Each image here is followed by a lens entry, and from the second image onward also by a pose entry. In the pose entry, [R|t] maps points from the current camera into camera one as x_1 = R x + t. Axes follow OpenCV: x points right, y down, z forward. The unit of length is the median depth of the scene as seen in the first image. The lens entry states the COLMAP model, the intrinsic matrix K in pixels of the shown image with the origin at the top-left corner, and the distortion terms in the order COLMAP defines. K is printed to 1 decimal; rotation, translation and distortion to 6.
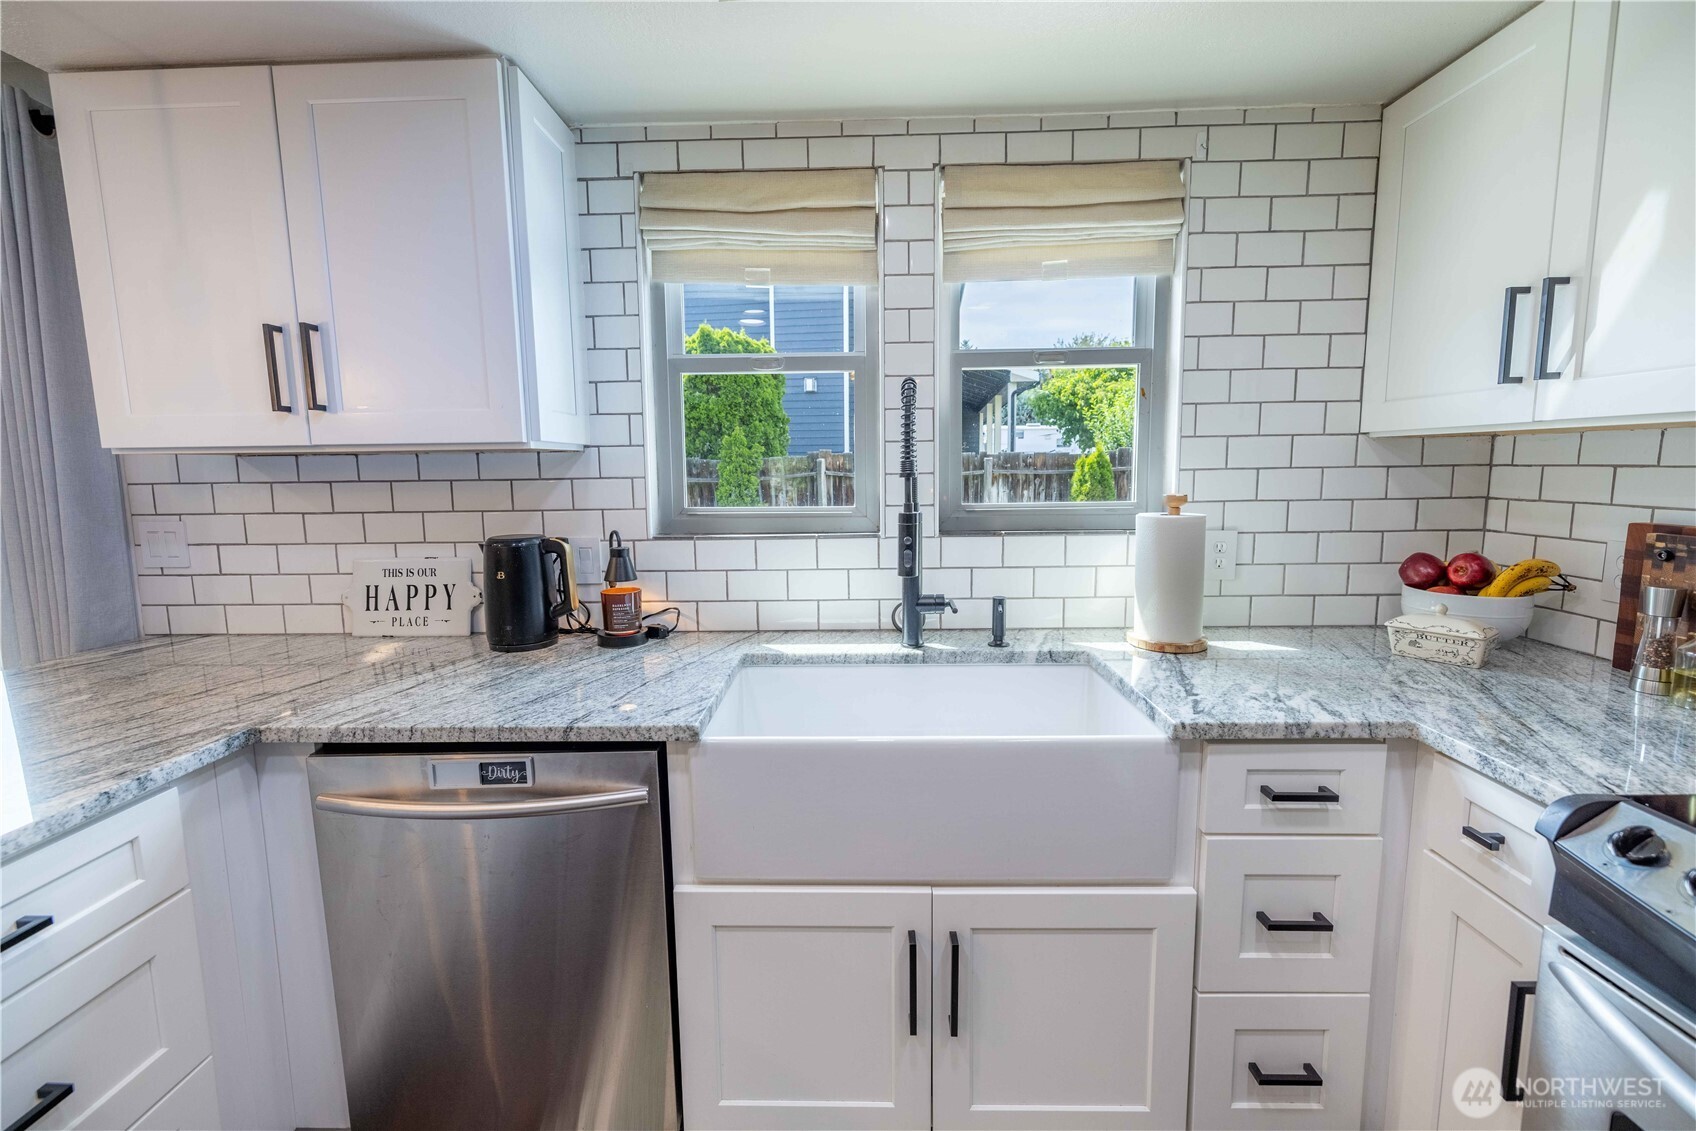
lens RADIAL K [[712.4, 0, 844.3], [0, 712.4, 551.9], [0, 0, 1]] dist [0.001160, -0.001649]
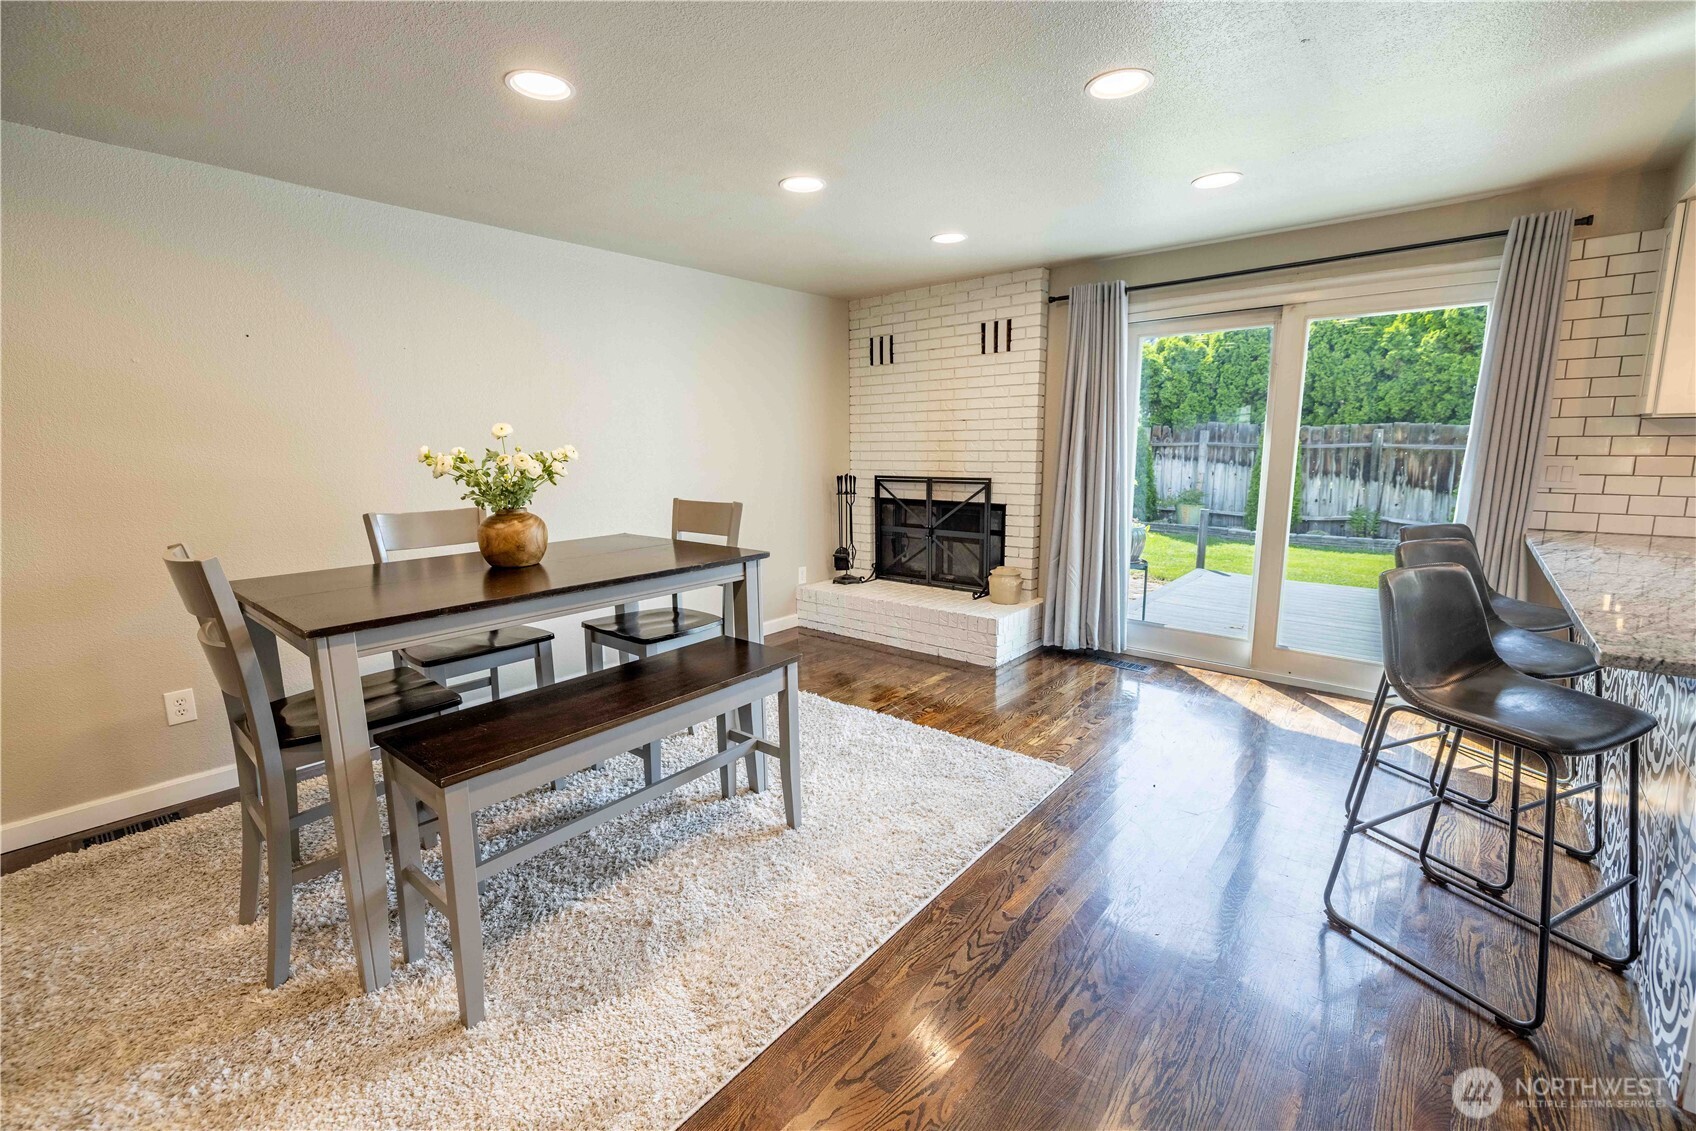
lens RADIAL K [[712.4, 0, 846.5], [0, 712.4, 559.4], [0, 0, 1]] dist [0.001160, -0.001649]
pose [[0.781147, 0.105332, -0.615397, -1.305680], [-0.072672, 0.994306, 0.077941, 0.191194], [0.620103, -0.016162, 0.784354, -1.410428]]
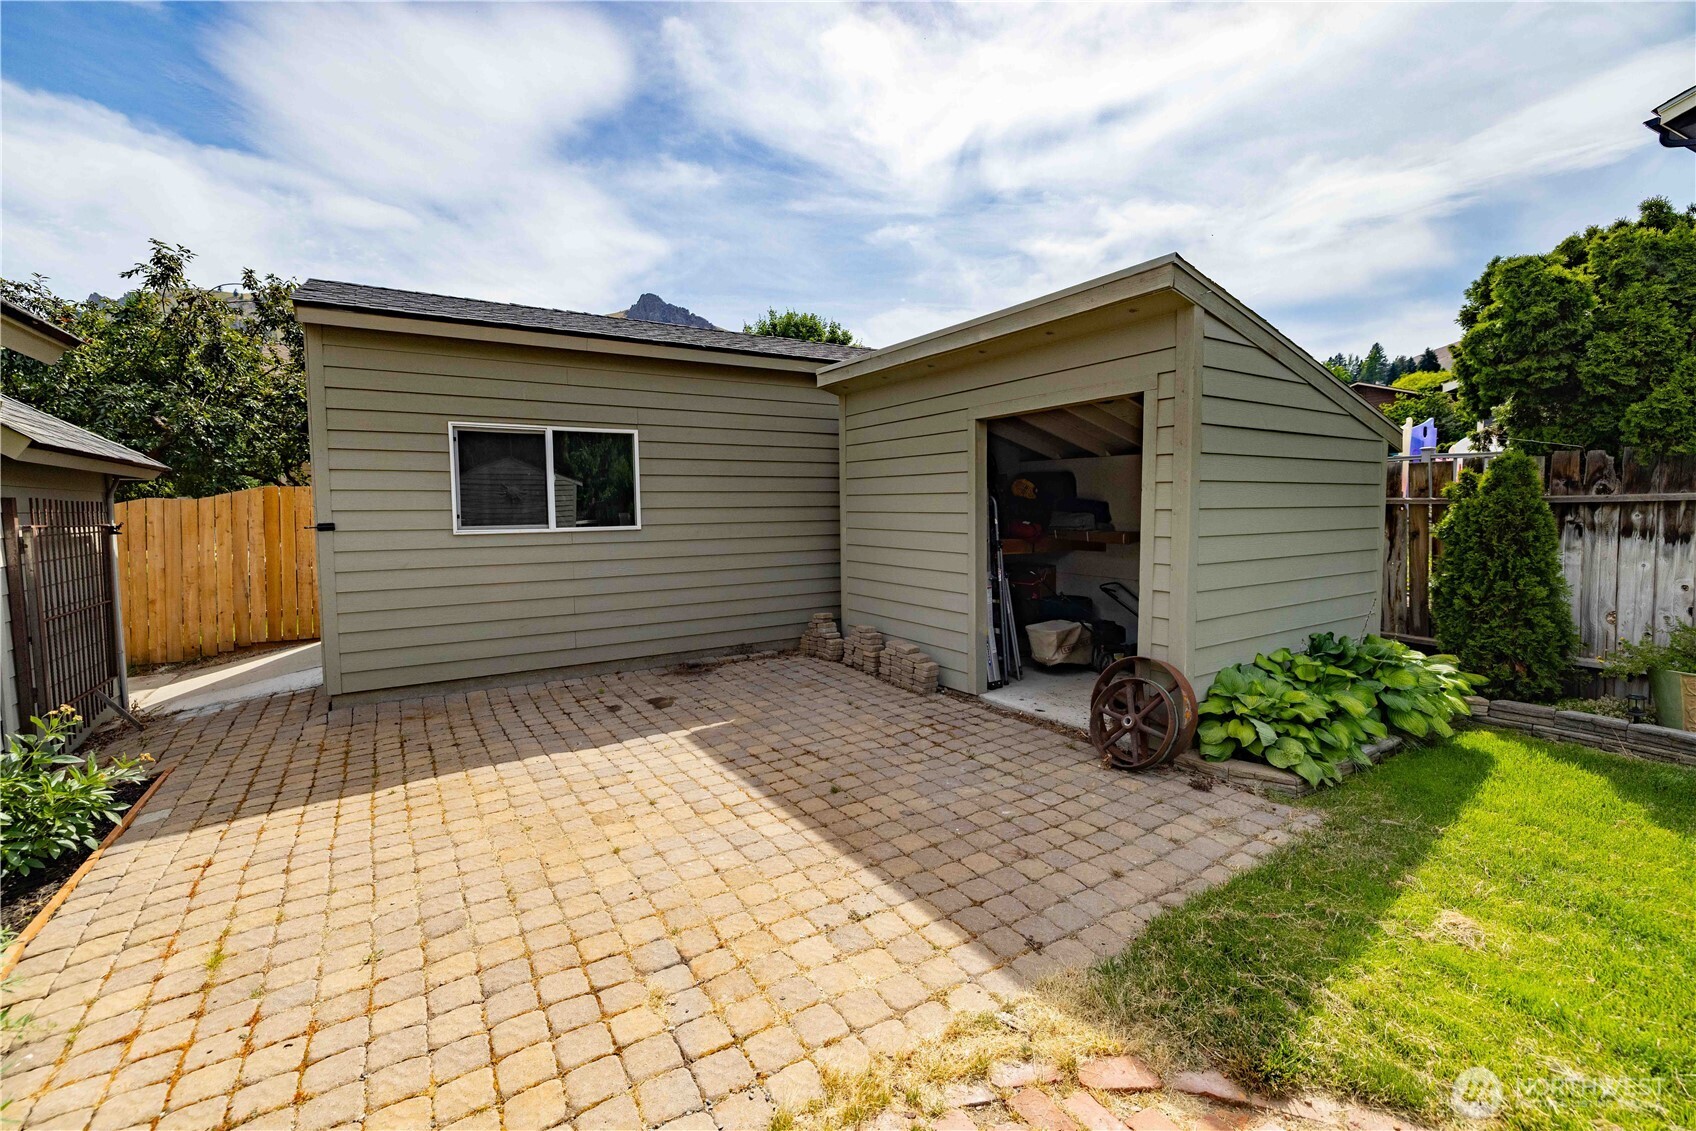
lens RADIAL K [[712.4, 0, 853.0], [0, 712.4, 557.3], [0, 0, 1]] dist [0.001160, -0.001649]
pose [[0.566721, 0.060573, -0.821680, -2.694465], [-0.095690, 0.995384, 0.007380, -0.157854], [0.818334, 0.074444, 0.569901, 2.353454]]
